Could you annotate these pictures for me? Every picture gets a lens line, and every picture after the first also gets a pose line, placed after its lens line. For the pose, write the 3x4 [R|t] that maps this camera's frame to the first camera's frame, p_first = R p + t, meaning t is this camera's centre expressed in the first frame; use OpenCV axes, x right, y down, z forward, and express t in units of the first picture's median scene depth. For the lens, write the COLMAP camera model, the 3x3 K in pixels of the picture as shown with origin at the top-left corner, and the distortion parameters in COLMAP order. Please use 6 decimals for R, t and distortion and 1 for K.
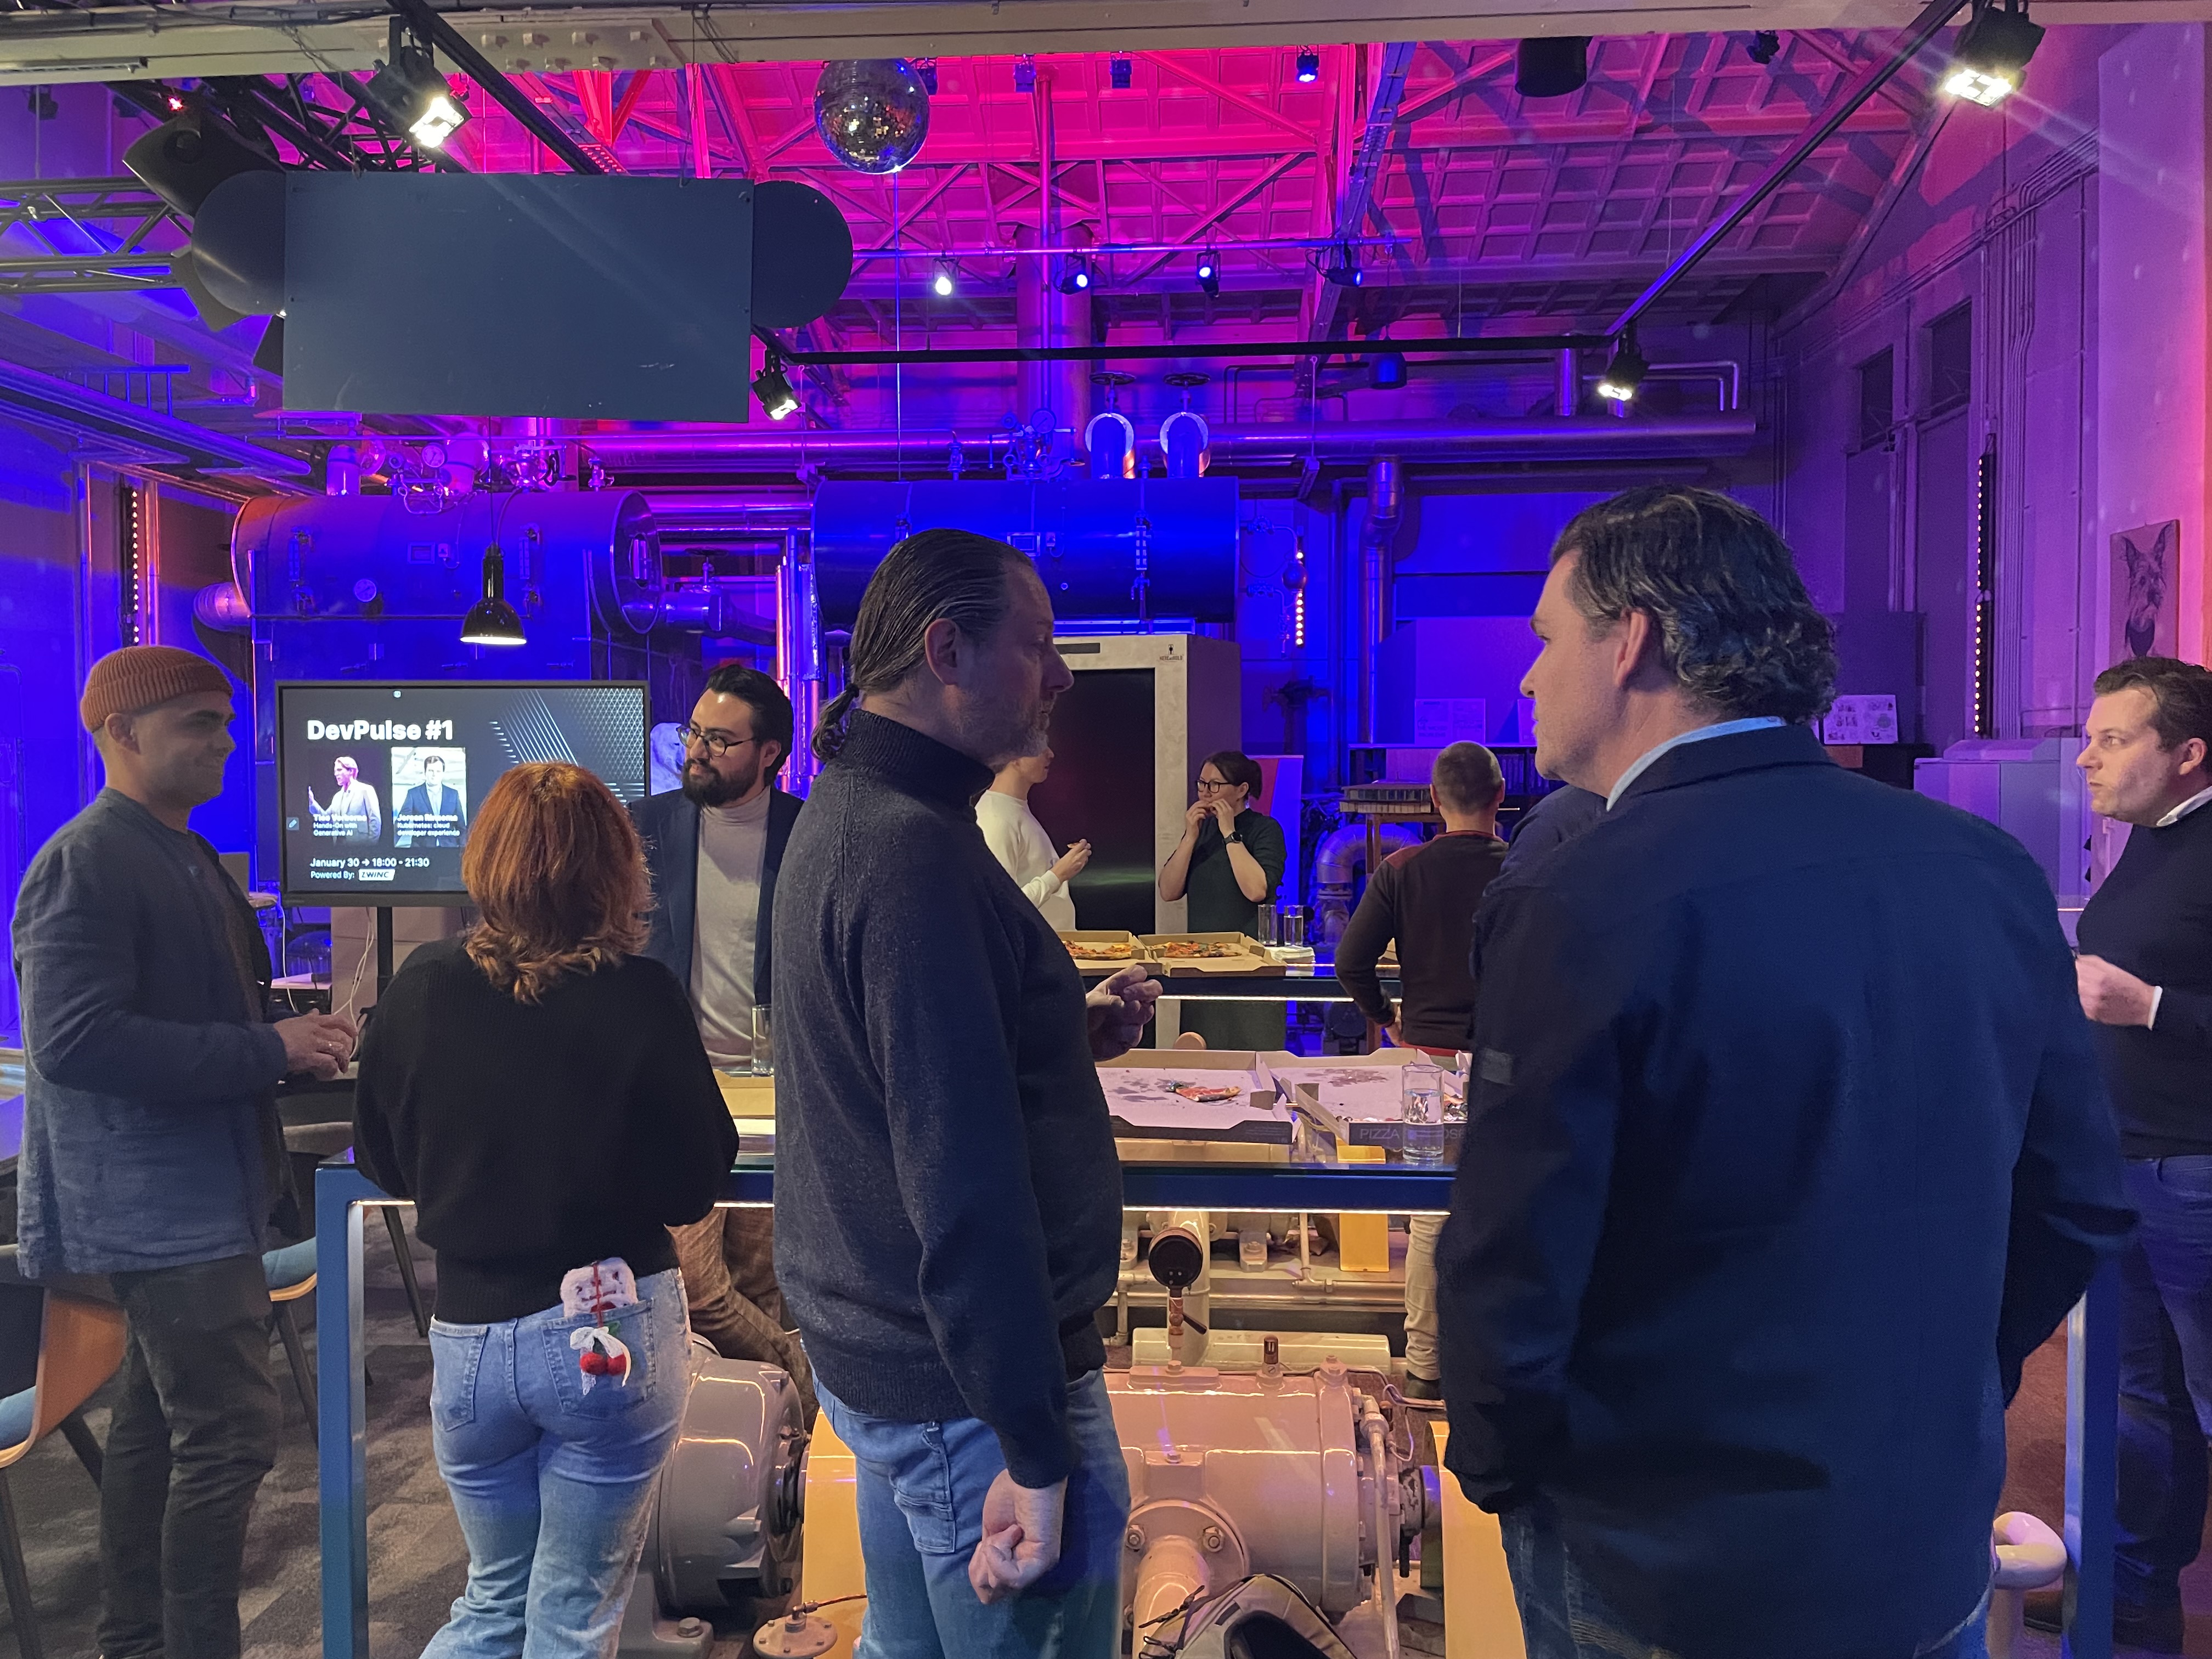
lens RADIAL K [[1688.6, 0, 1106.2], [0, 1688.6, 811.7], [0, 0, 1]] dist [0.053557, -0.034338]
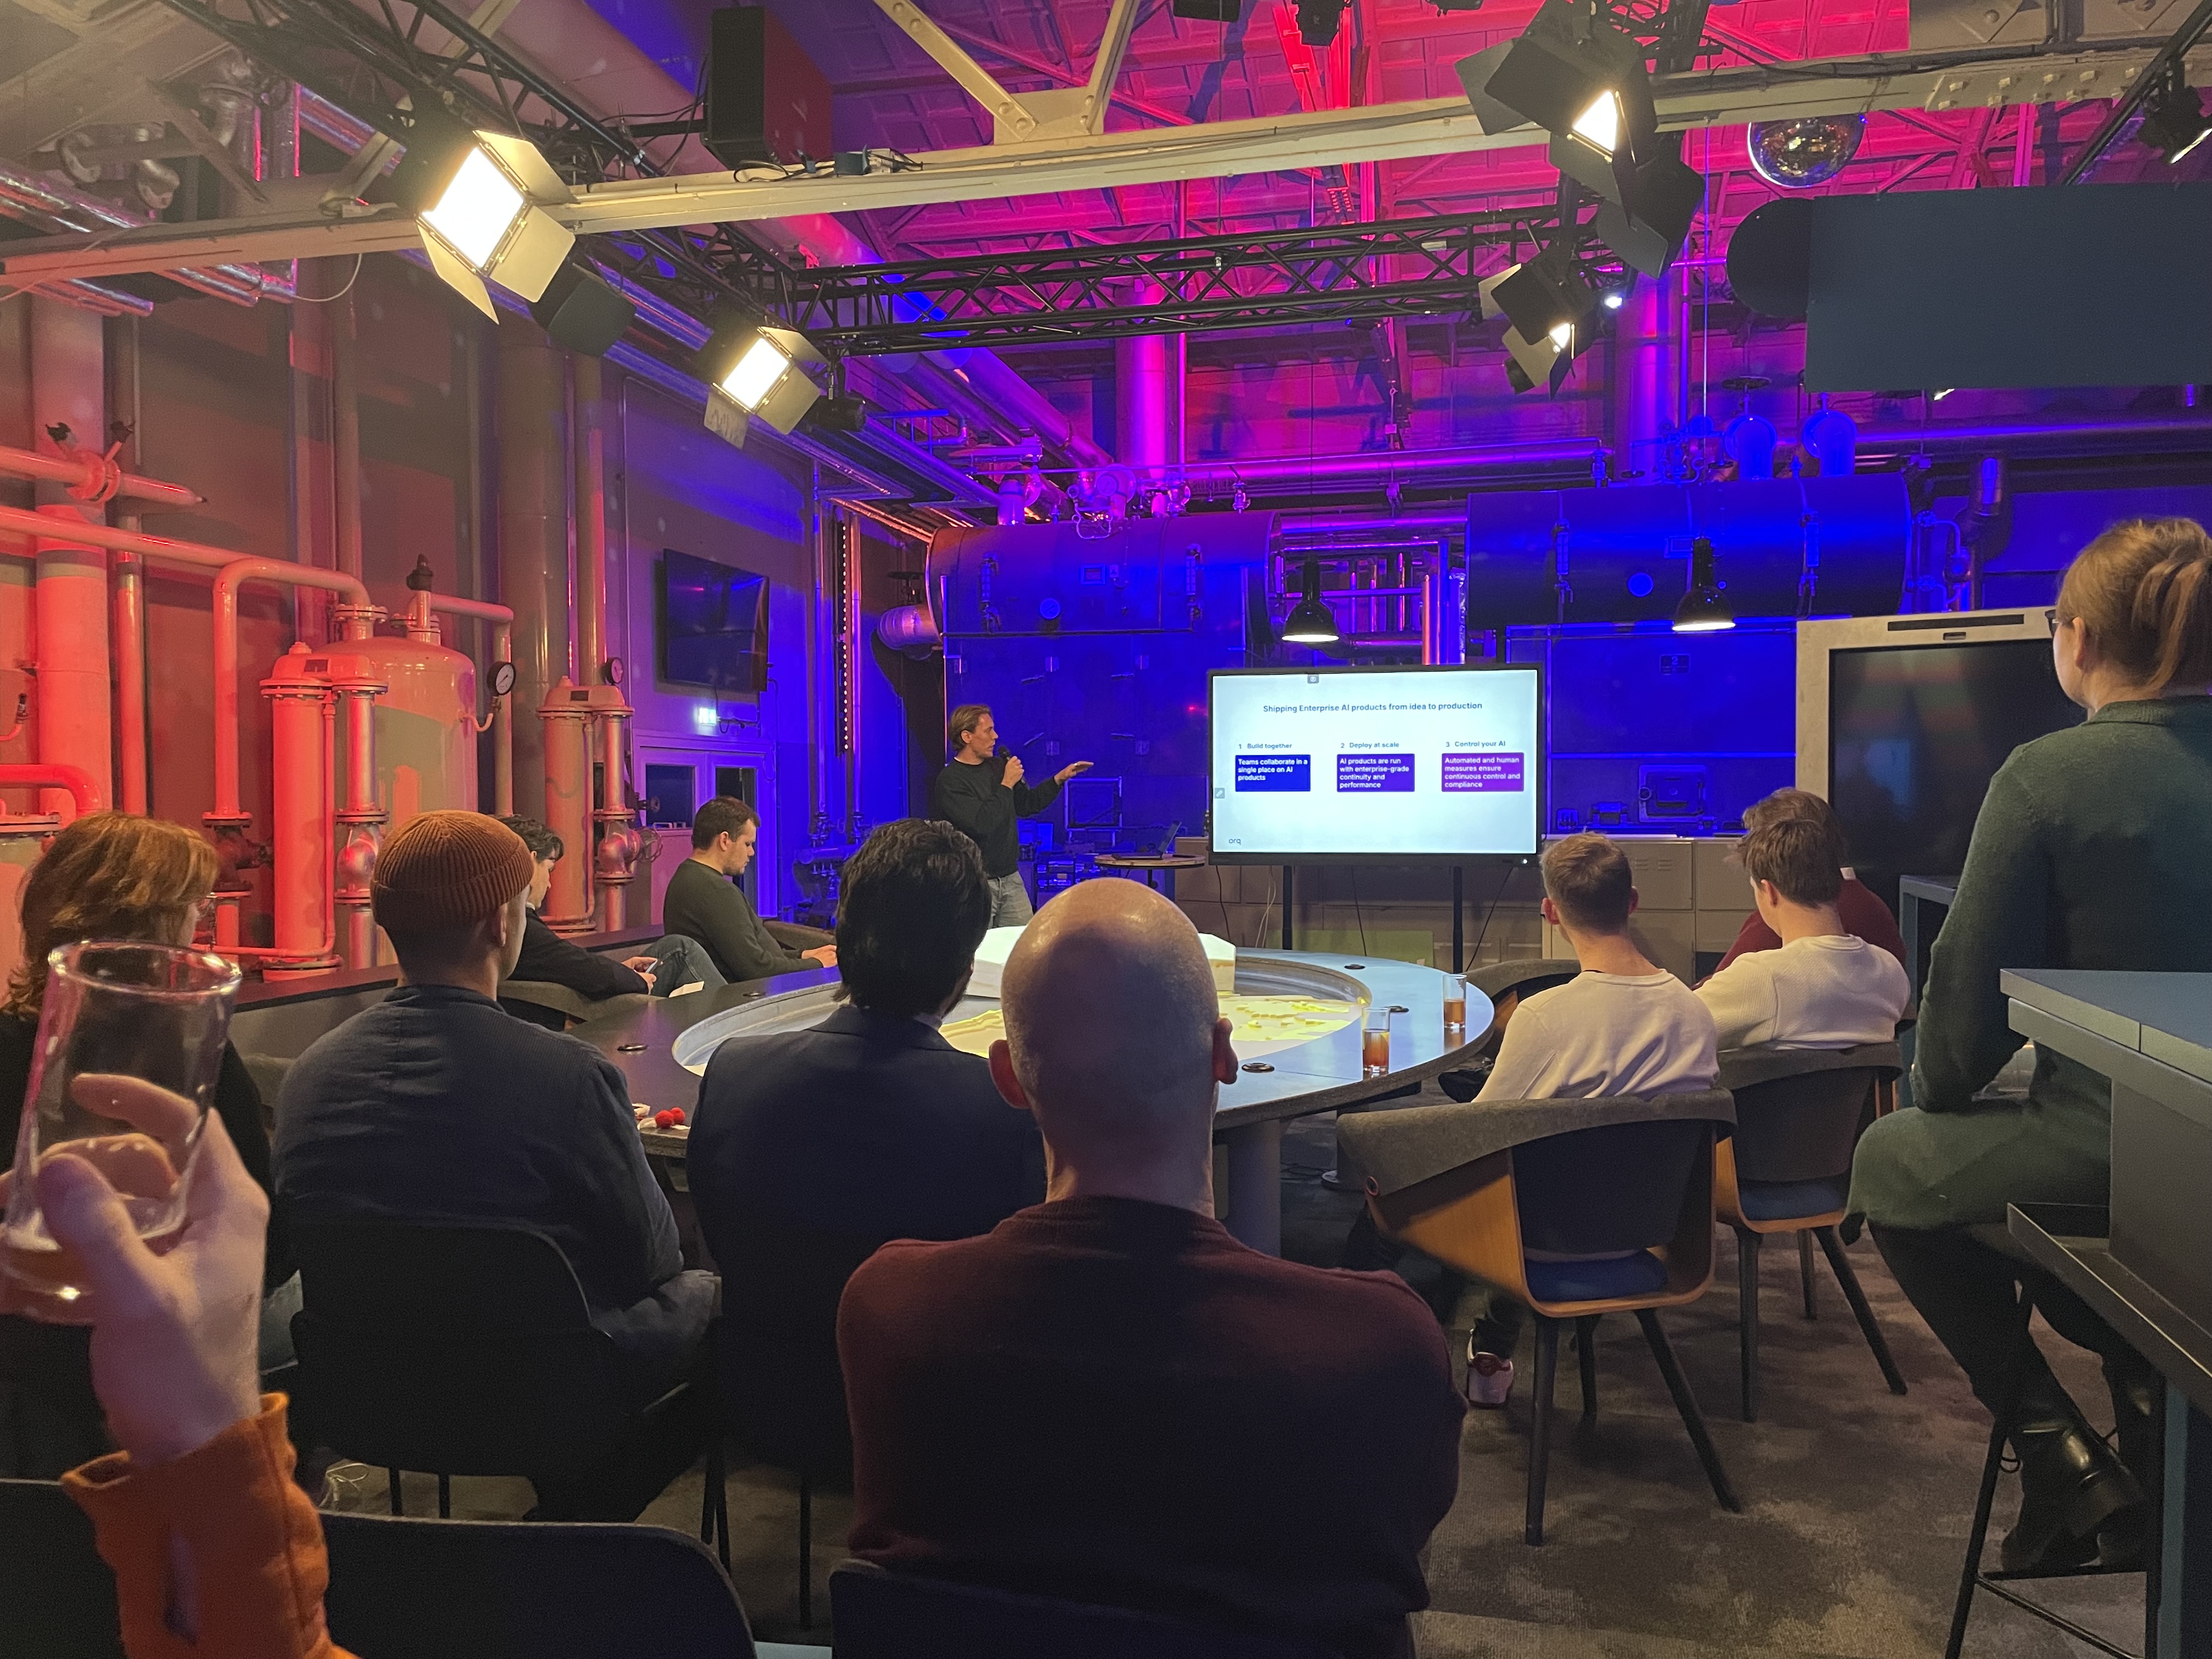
lens RADIAL K [[1688.6, 0, 1105.9], [0, 1688.6, 840.5], [0, 0, 1]] dist [0.053557, -0.034338]
pose [[0.987530, 0.001508, -0.157426, -0.391953], [-0.002151, 0.999990, -0.003913, 0.043419], [0.157419, 0.004203, 0.987523, -0.134400]]
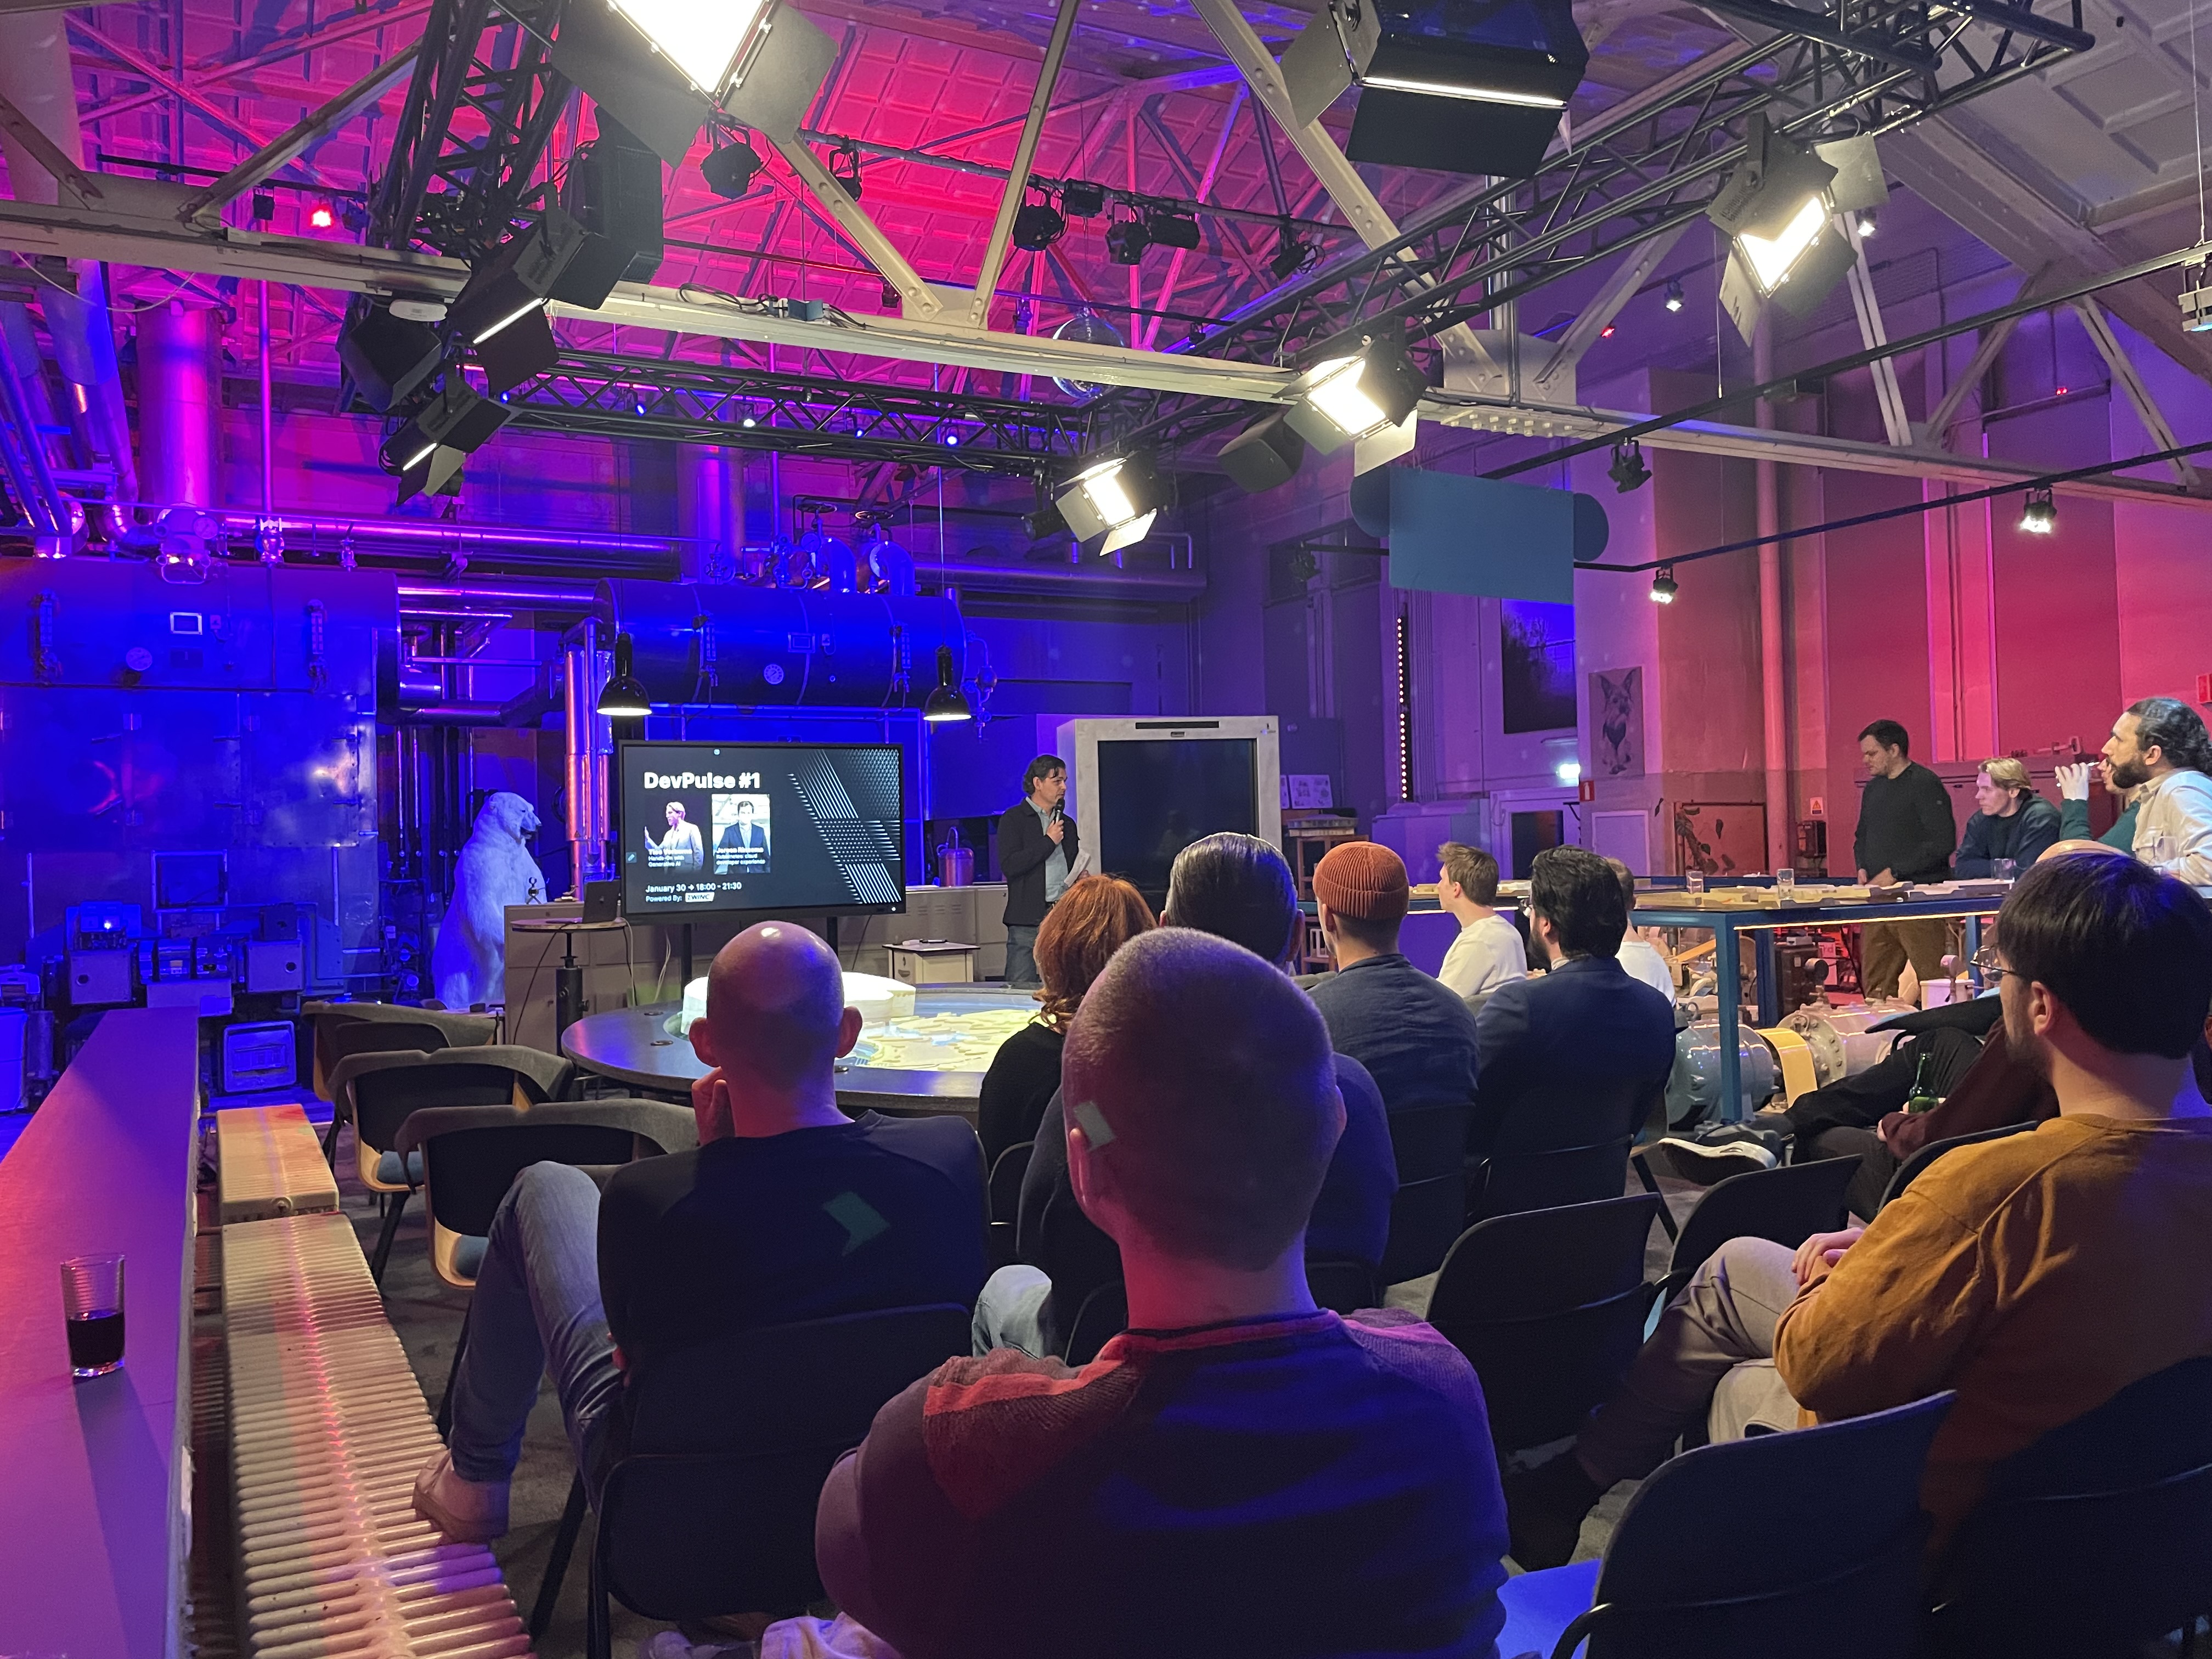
lens RADIAL K [[1688.6, 0, 1107.2], [0, 1688.6, 833.6], [0, 0, 1]] dist [0.053557, -0.034338]
pose [[0.846755, -0.014515, 0.531786, -0.832530], [0.040354, 0.998500, -0.037002, 0.048480], [-0.530451, 0.052791, 0.846070, -0.202122]]
